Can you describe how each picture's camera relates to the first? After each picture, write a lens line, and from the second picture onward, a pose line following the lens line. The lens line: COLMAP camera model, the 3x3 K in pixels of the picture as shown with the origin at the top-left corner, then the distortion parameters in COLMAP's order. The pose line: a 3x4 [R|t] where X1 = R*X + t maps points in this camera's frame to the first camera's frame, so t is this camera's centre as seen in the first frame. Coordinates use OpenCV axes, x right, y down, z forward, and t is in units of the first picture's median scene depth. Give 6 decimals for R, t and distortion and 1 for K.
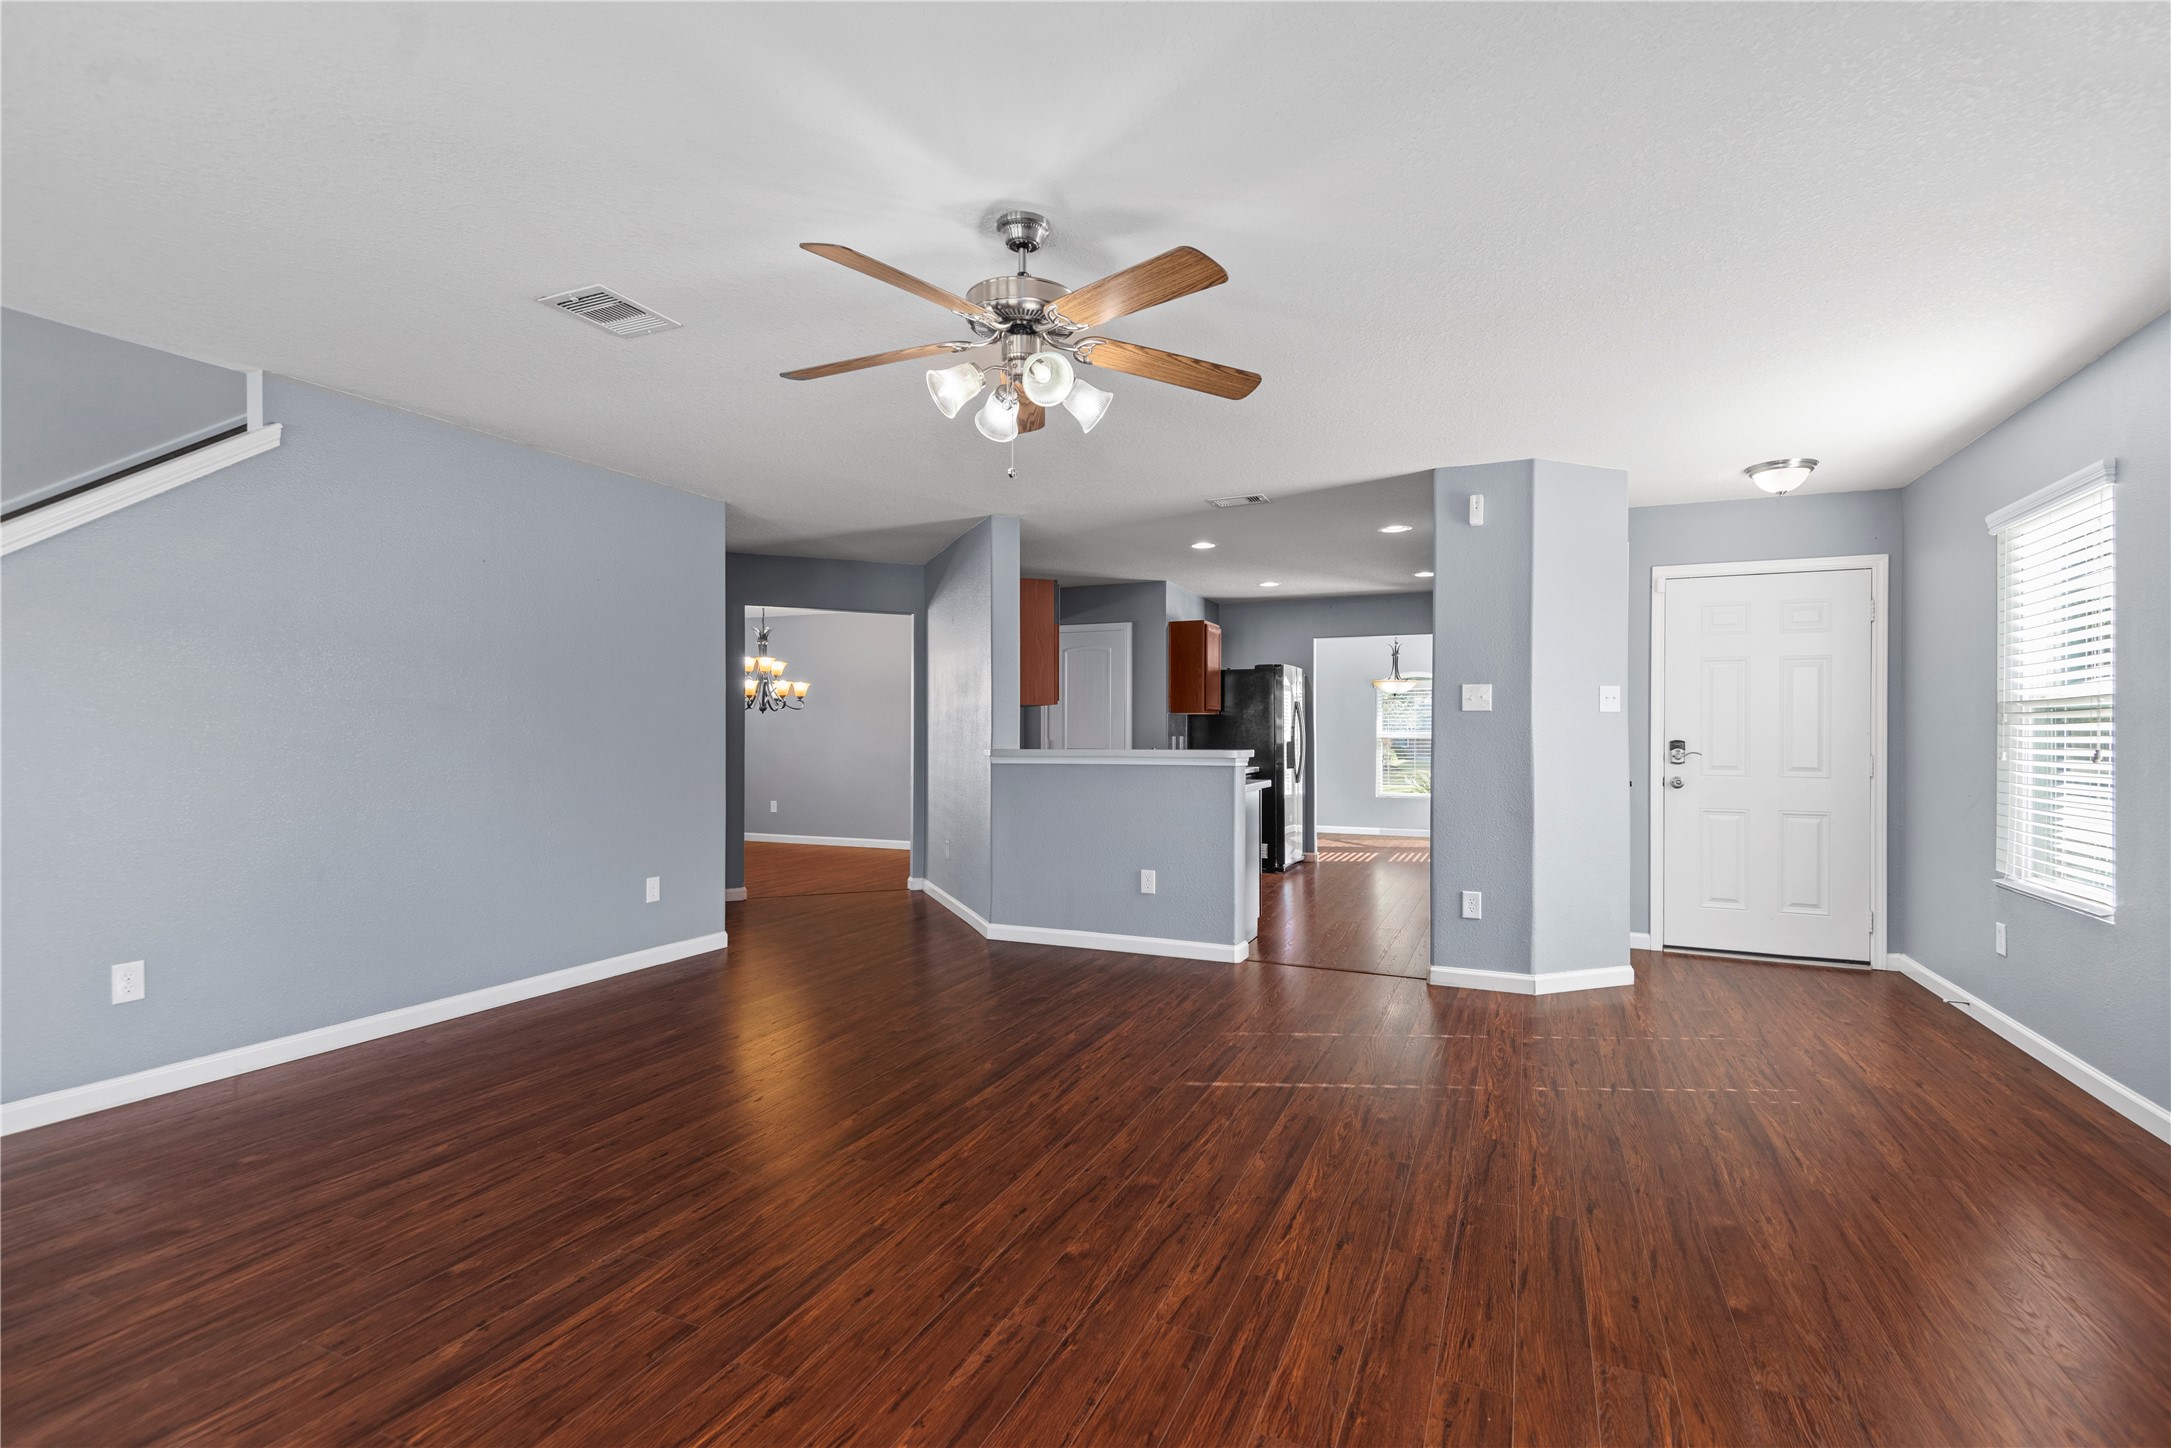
lens RADIAL K [[992.1, 0, 1081.9], [0, 992.1, 737.0], [0, 0, 1]] dist [0.025094, -0.011442]
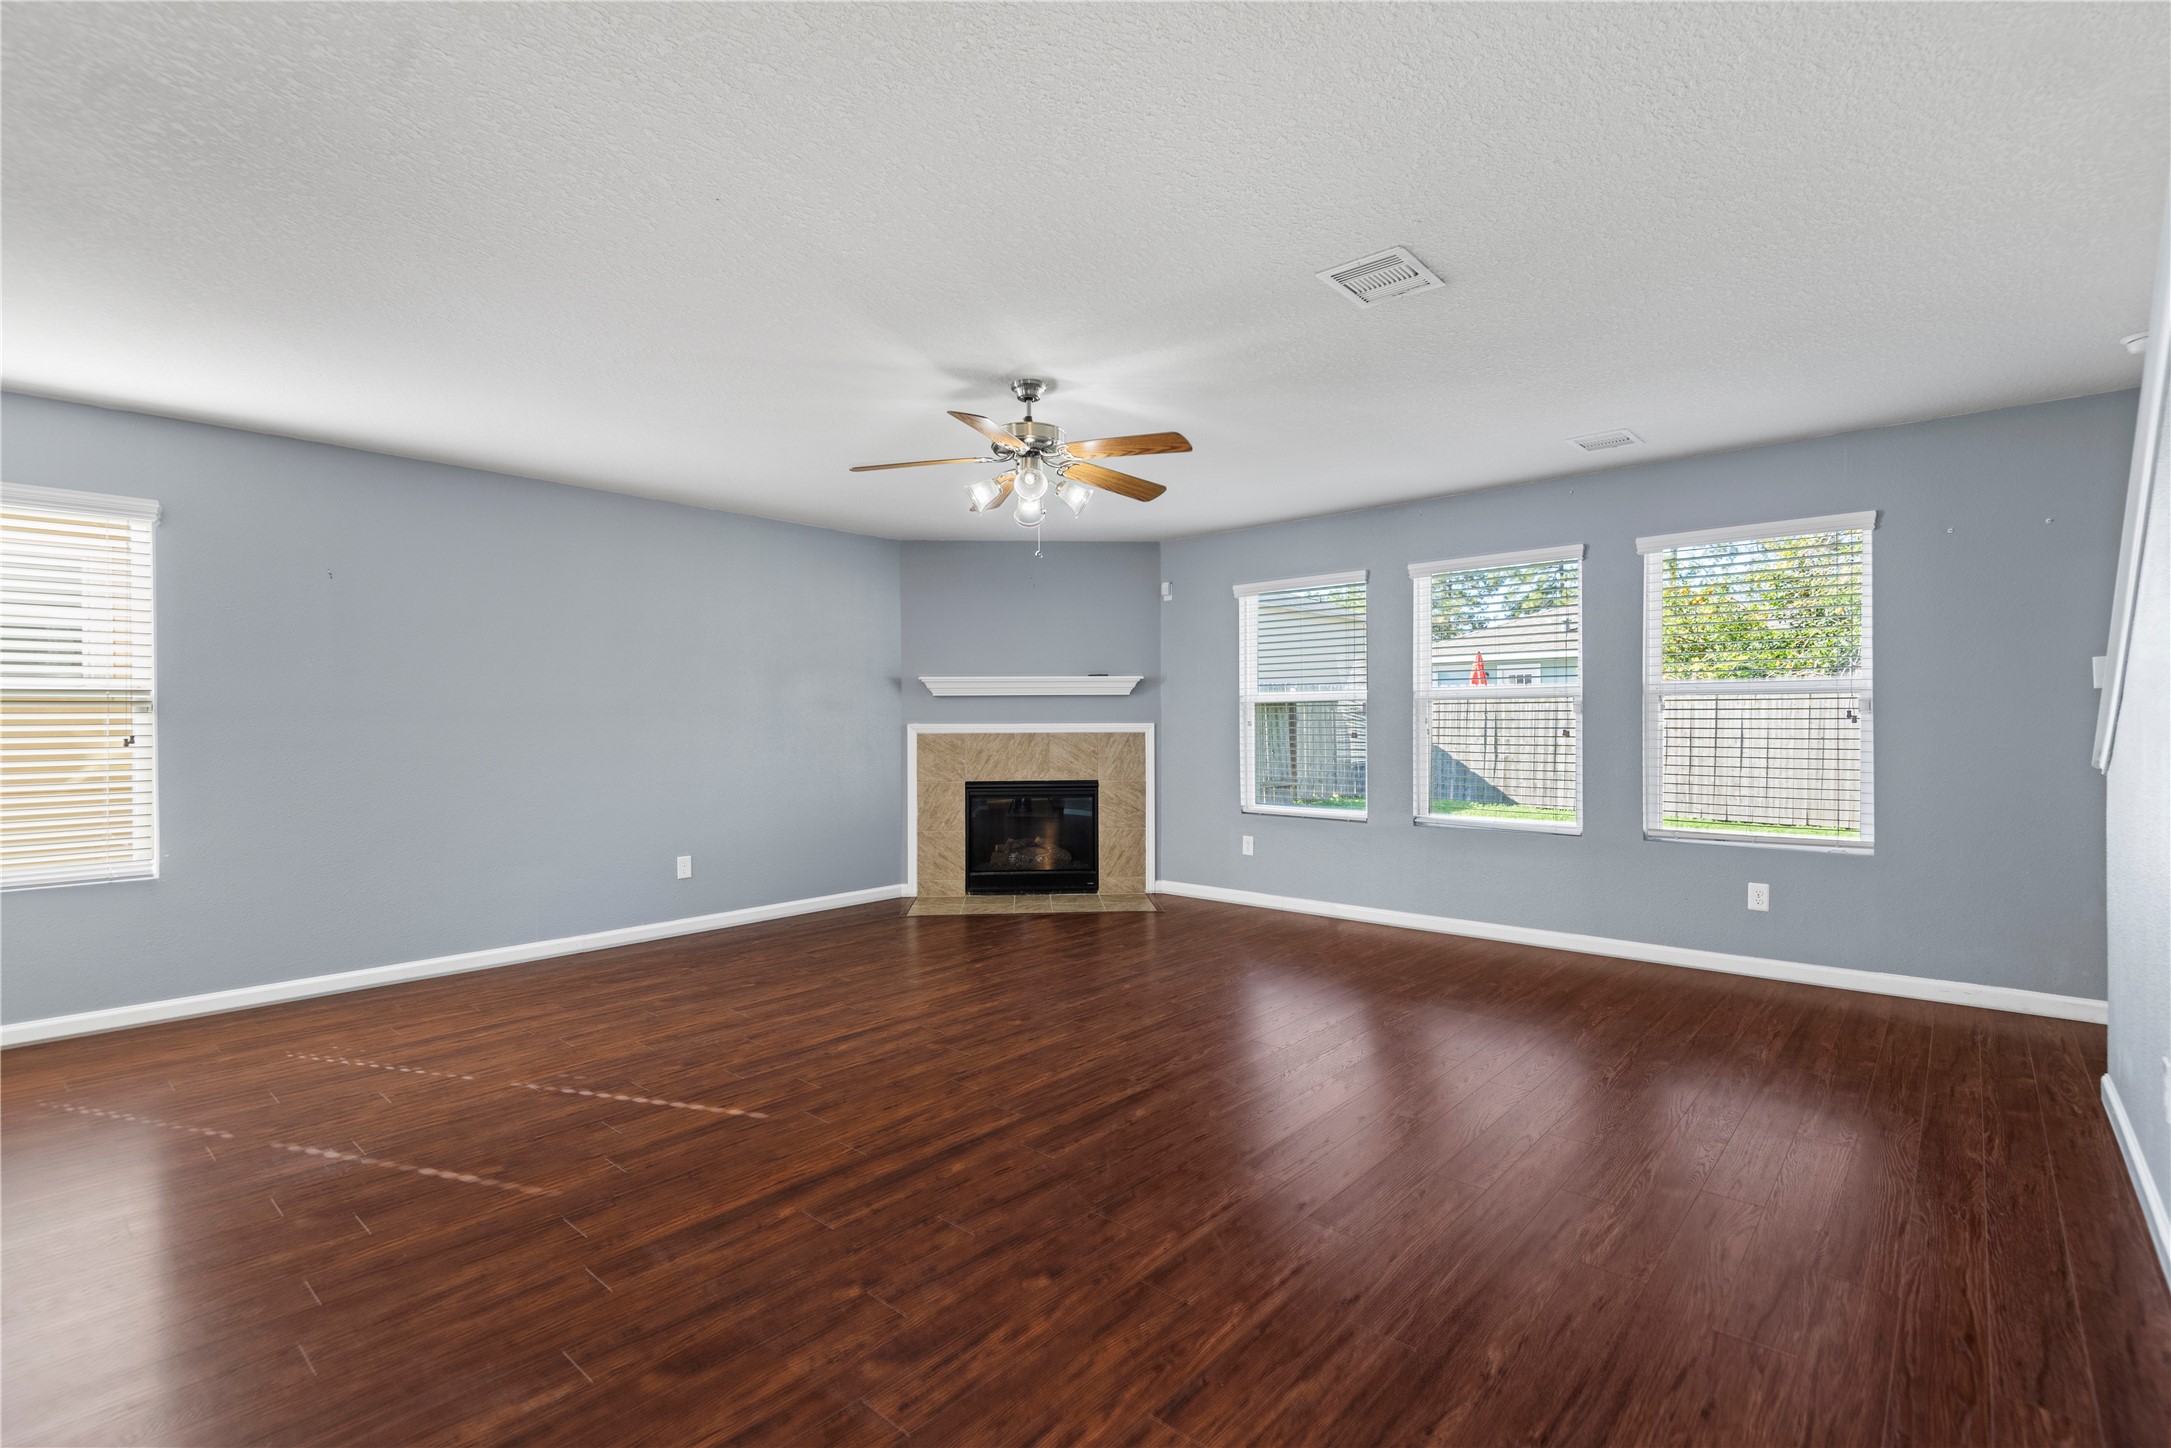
lens RADIAL K [[992.1, 0, 1089.5], [0, 992.1, 731.1], [0, 0, 1]] dist [0.025094, -0.011442]
pose [[-0.954809, -0.001016, 0.297219, -0.435243], [0.003369, 0.999893, 0.014241, -0.010439], [-0.297201, 0.014599, -0.954703, 1.770880]]
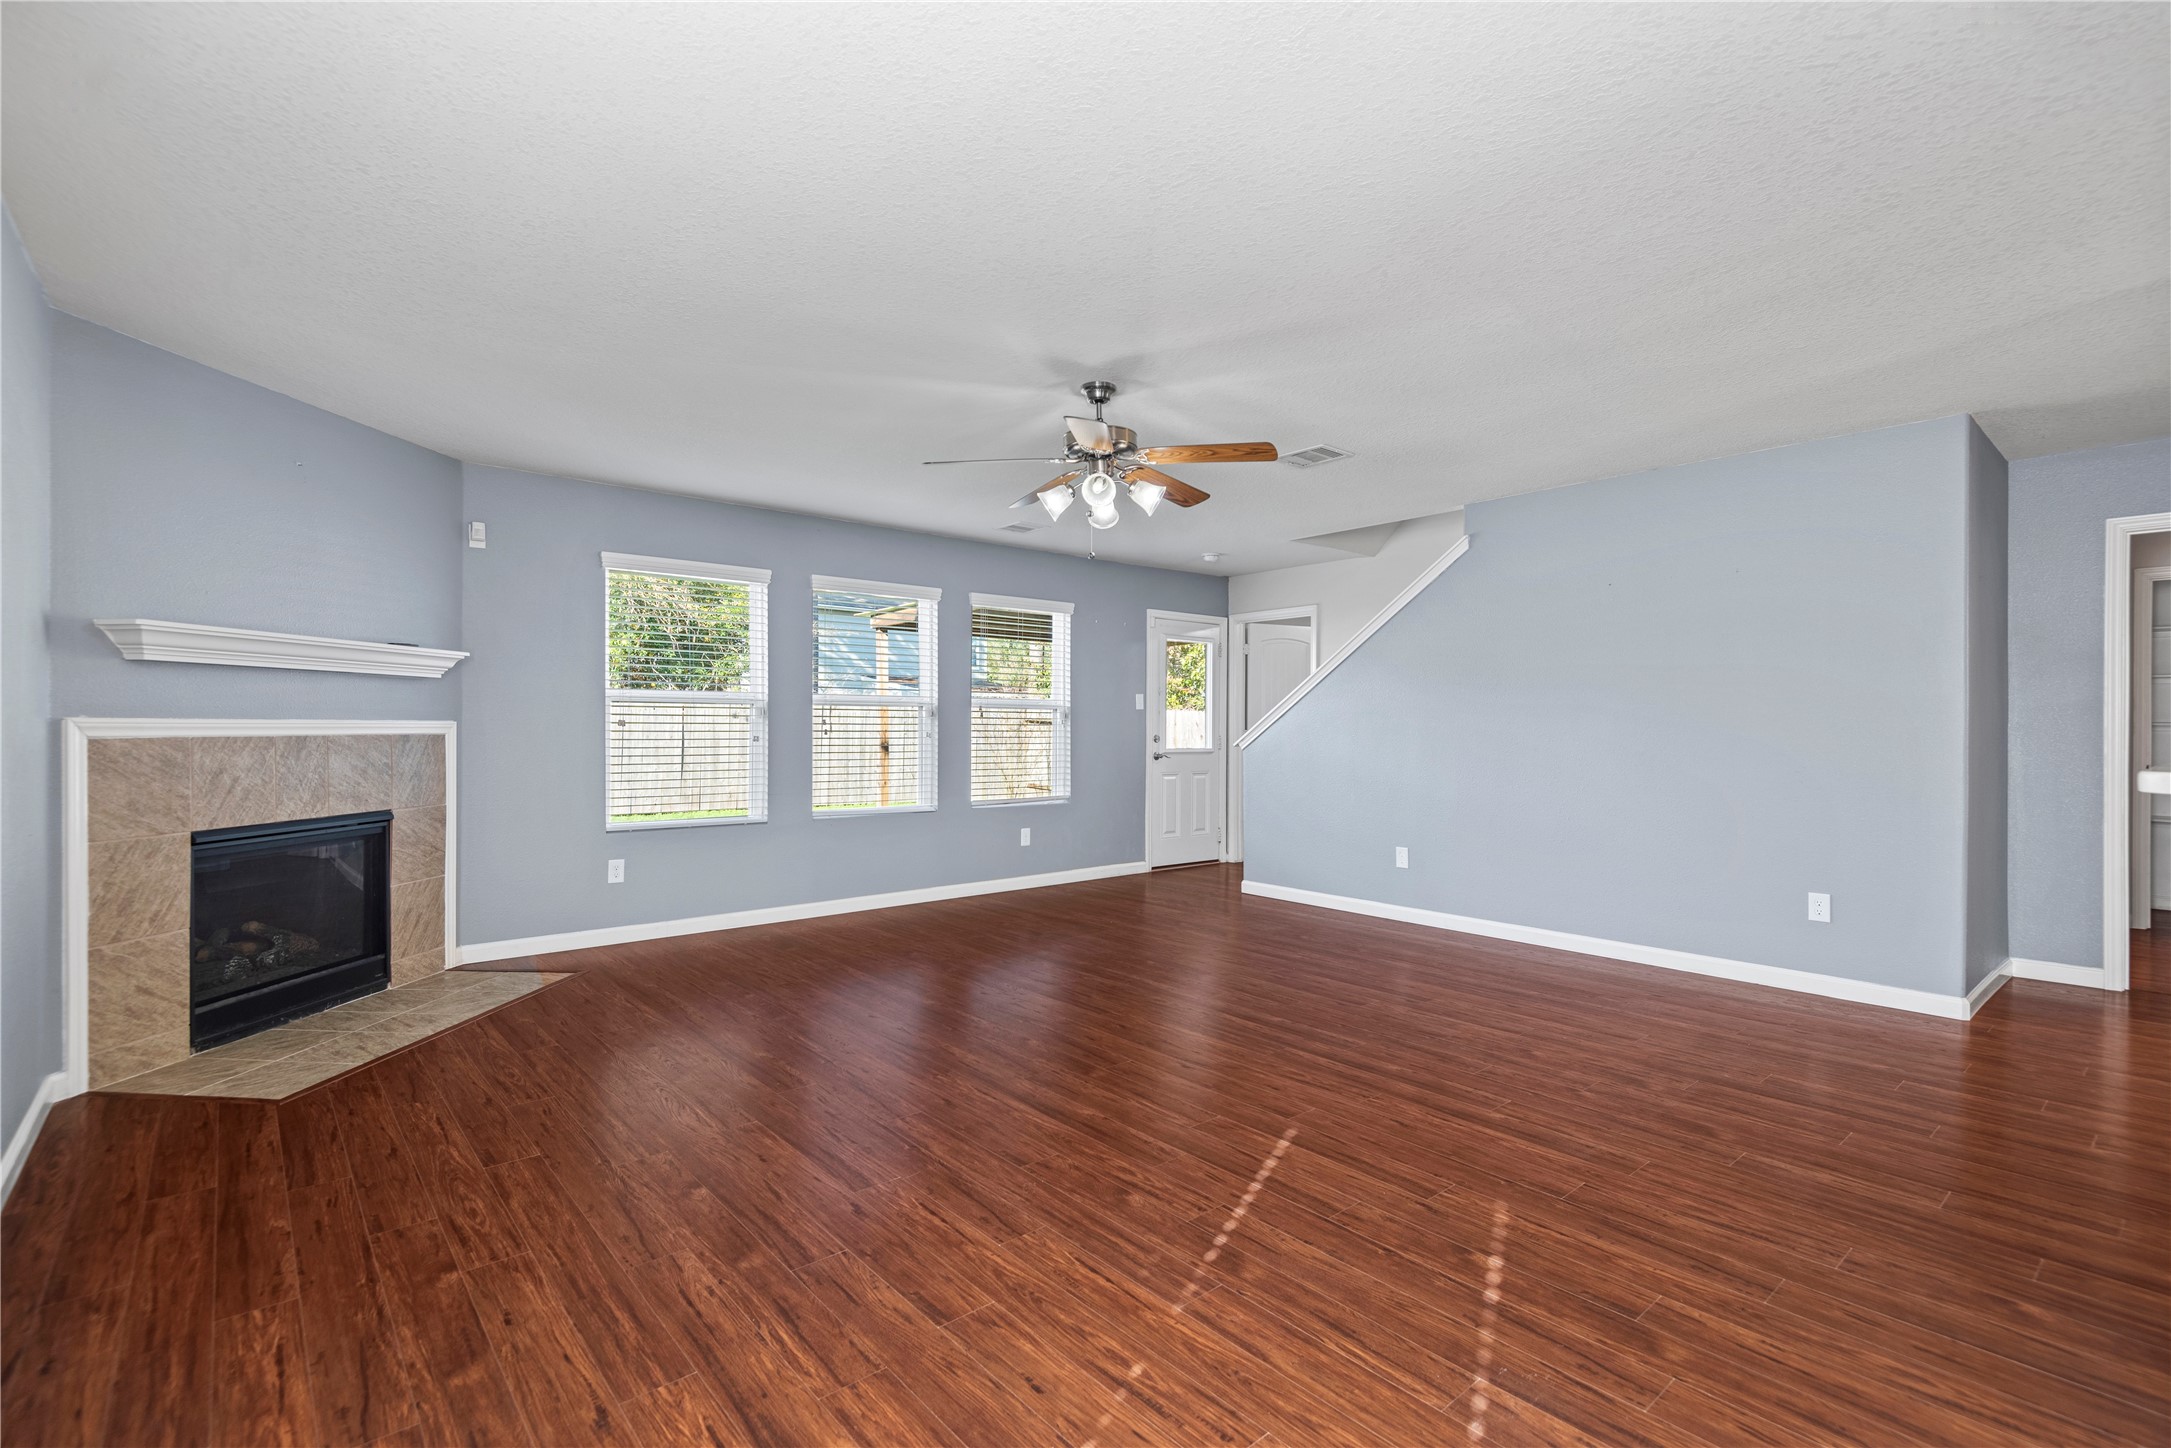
lens RADIAL K [[992.1, 0, 1087.2], [0, 992.1, 716.6], [0, 0, 1]] dist [0.025094, -0.011442]
pose [[-0.425294, -0.013964, -0.904948, 0.962316], [-0.010081, 0.999892, -0.010691, 0.002603], [0.904999, 0.004576, -0.425389, 1.198473]]
